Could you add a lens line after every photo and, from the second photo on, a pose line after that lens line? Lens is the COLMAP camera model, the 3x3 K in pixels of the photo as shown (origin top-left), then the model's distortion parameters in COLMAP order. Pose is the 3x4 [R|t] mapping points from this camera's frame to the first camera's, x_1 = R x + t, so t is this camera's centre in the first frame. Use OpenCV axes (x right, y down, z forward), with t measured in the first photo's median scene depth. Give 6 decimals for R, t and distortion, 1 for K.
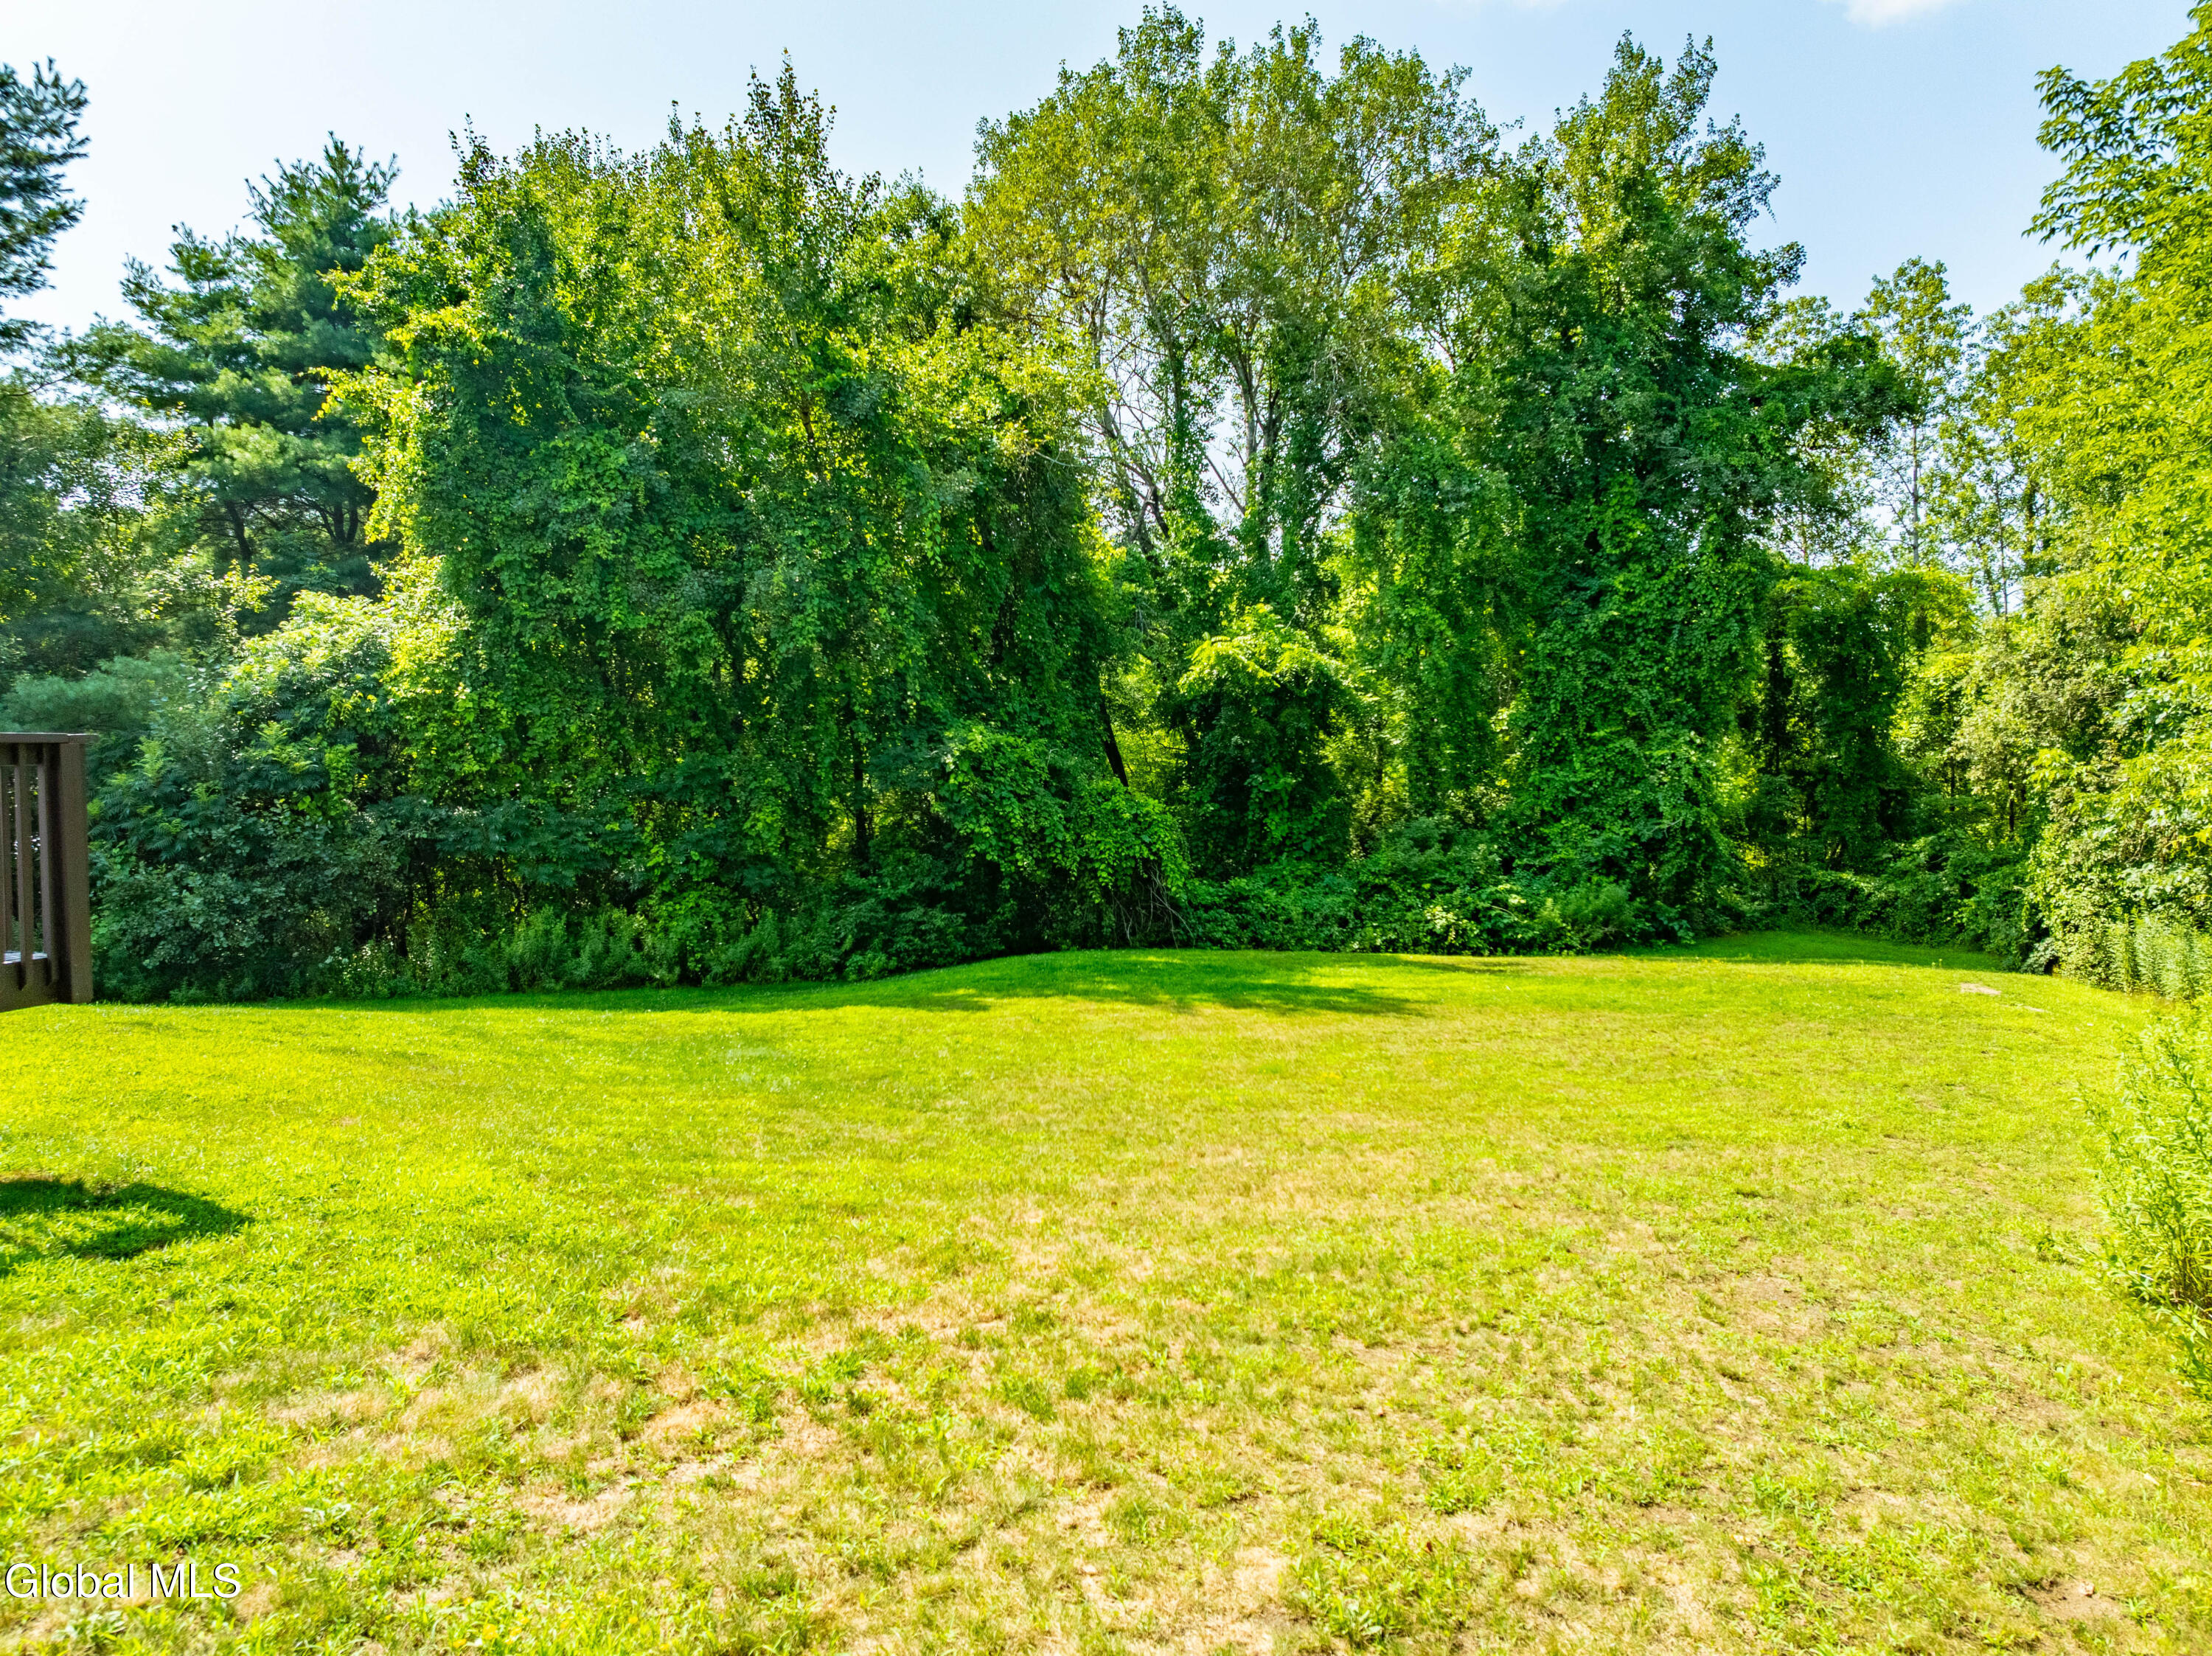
lens RADIAL K [[1534.0, 0, 1105.4], [0, 1534.0, 856.6], [0, 0, 1]] dist [-0.029308, 0.004883]
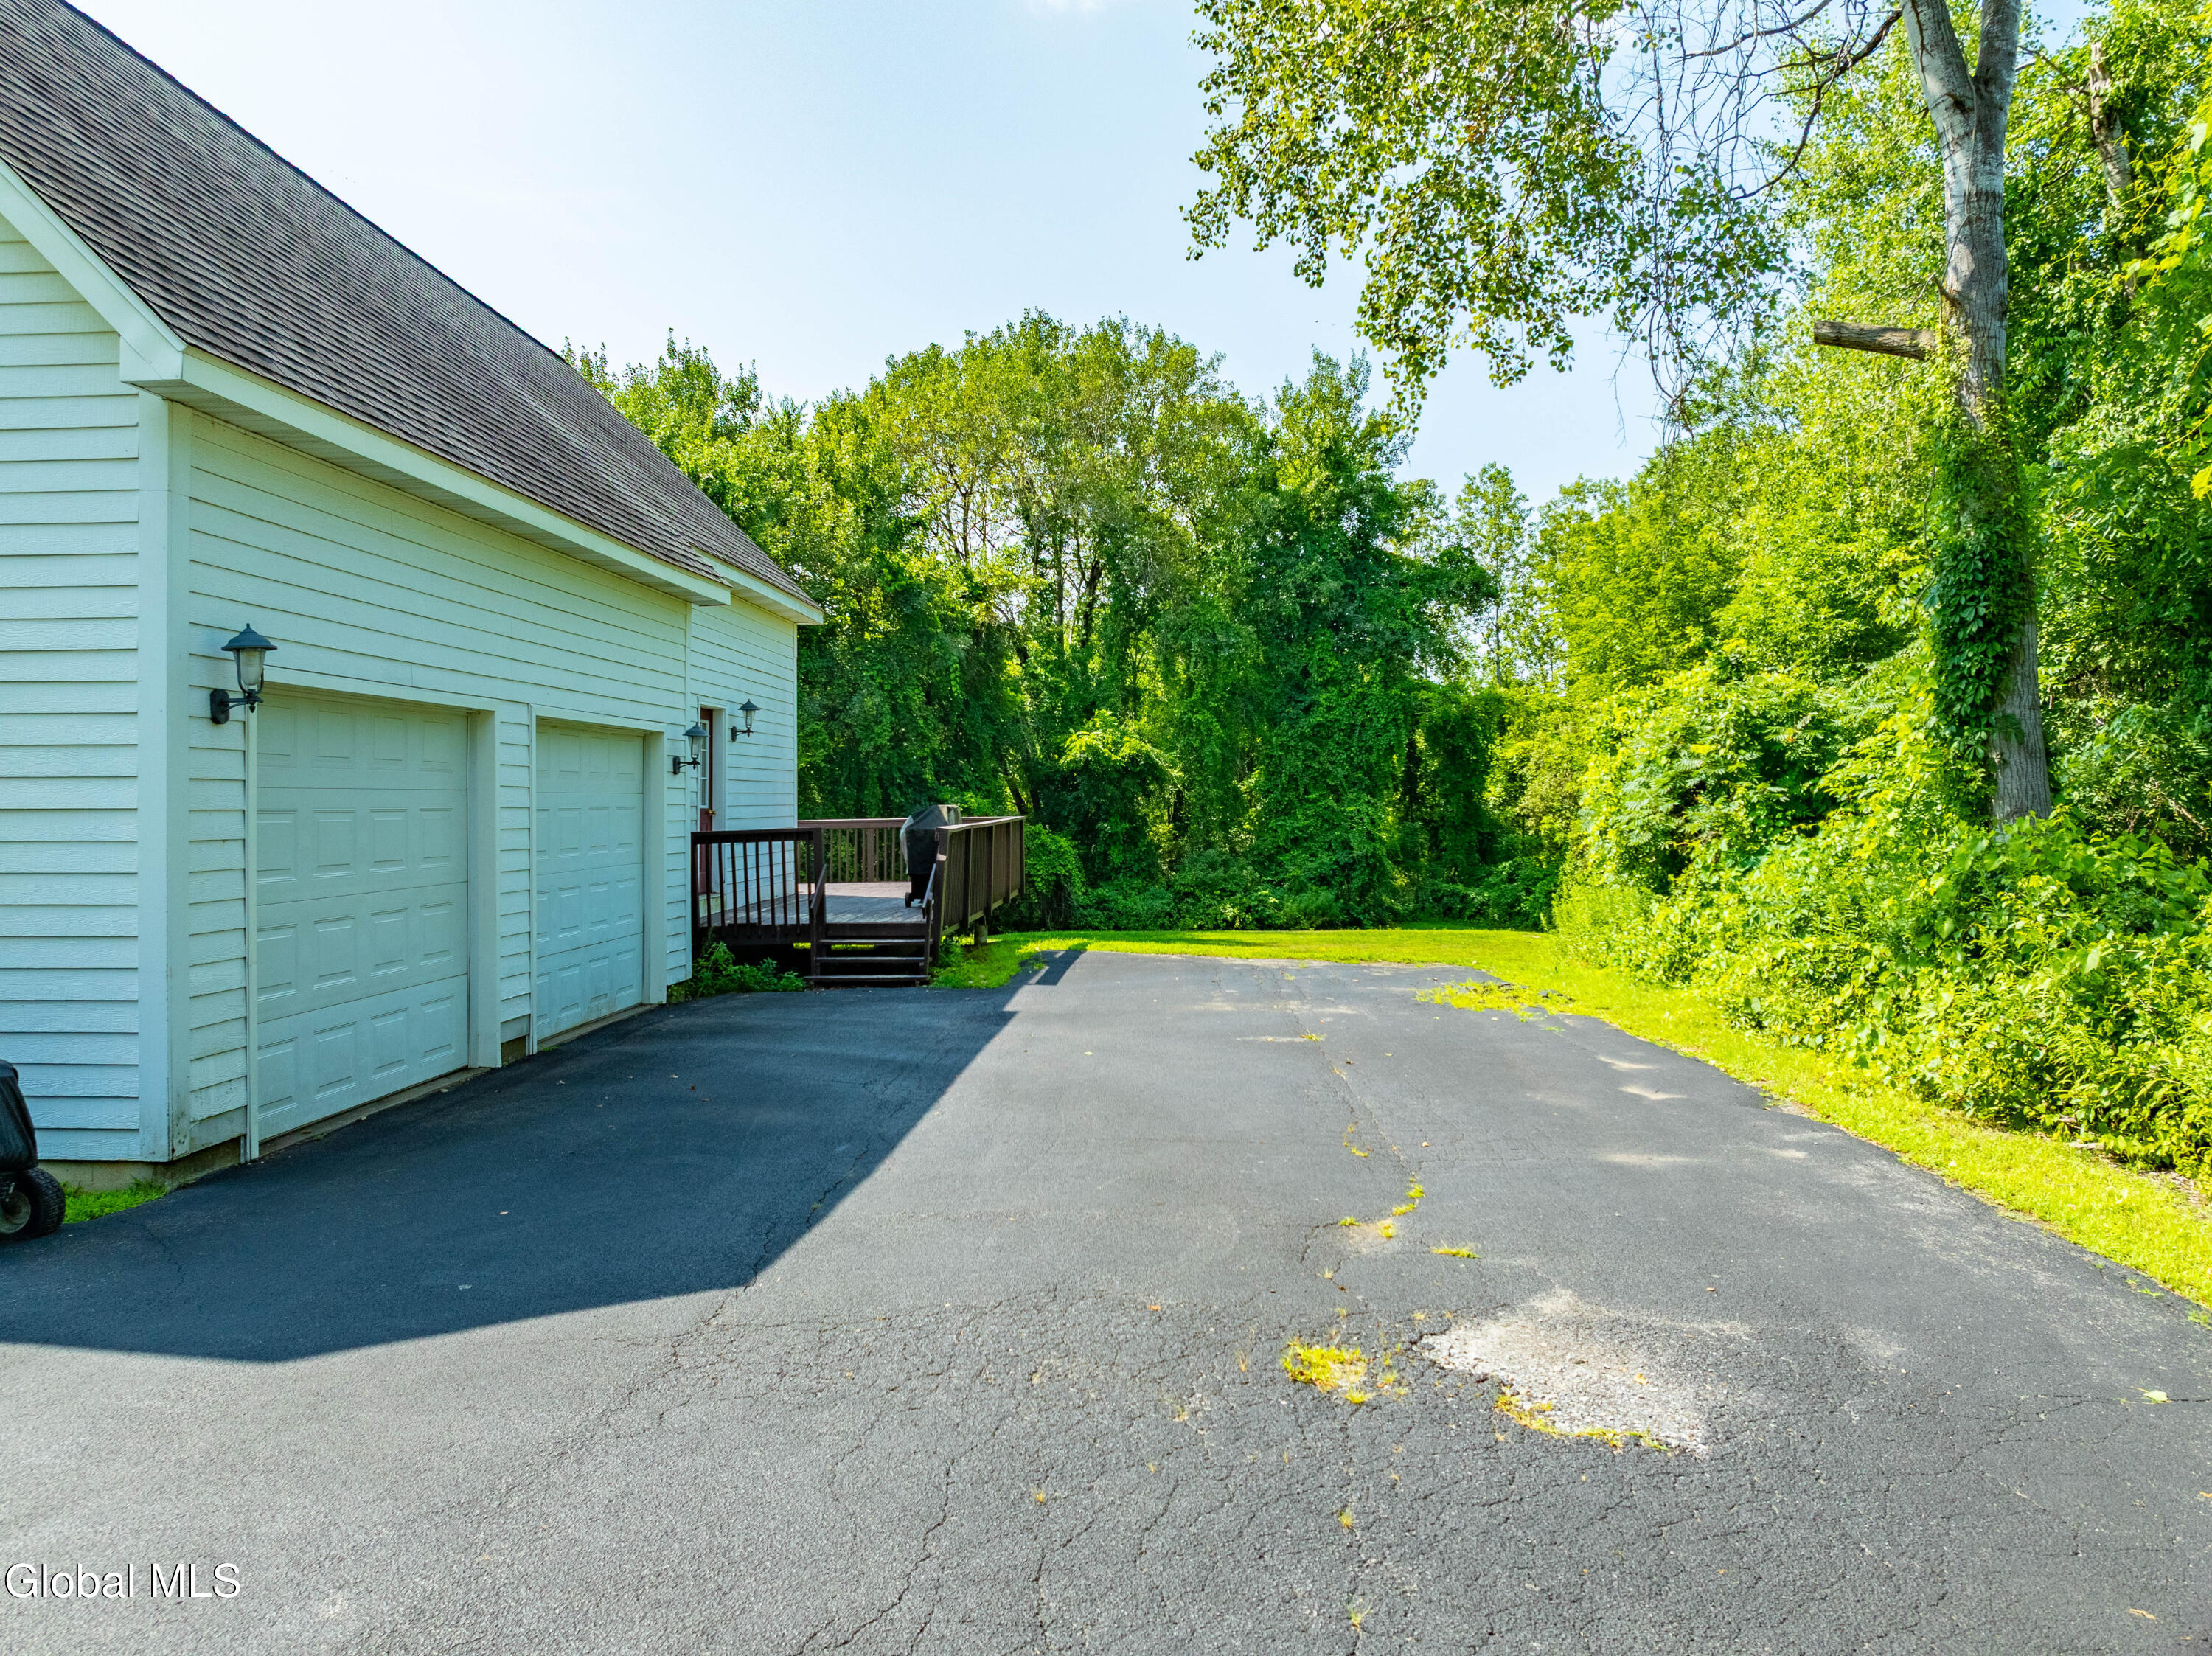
lens RADIAL K [[1565.3, 0, 1106.0], [0, 1565.3, 828.0], [0, 0, 1]] dist [0.032391, -0.158004]
pose [[0.969823, 0.001989, 0.243802, -0.267371], [0.008481, 0.999086, -0.041888, 0.017383], [-0.243663, 0.042692, 0.968920, -0.490057]]
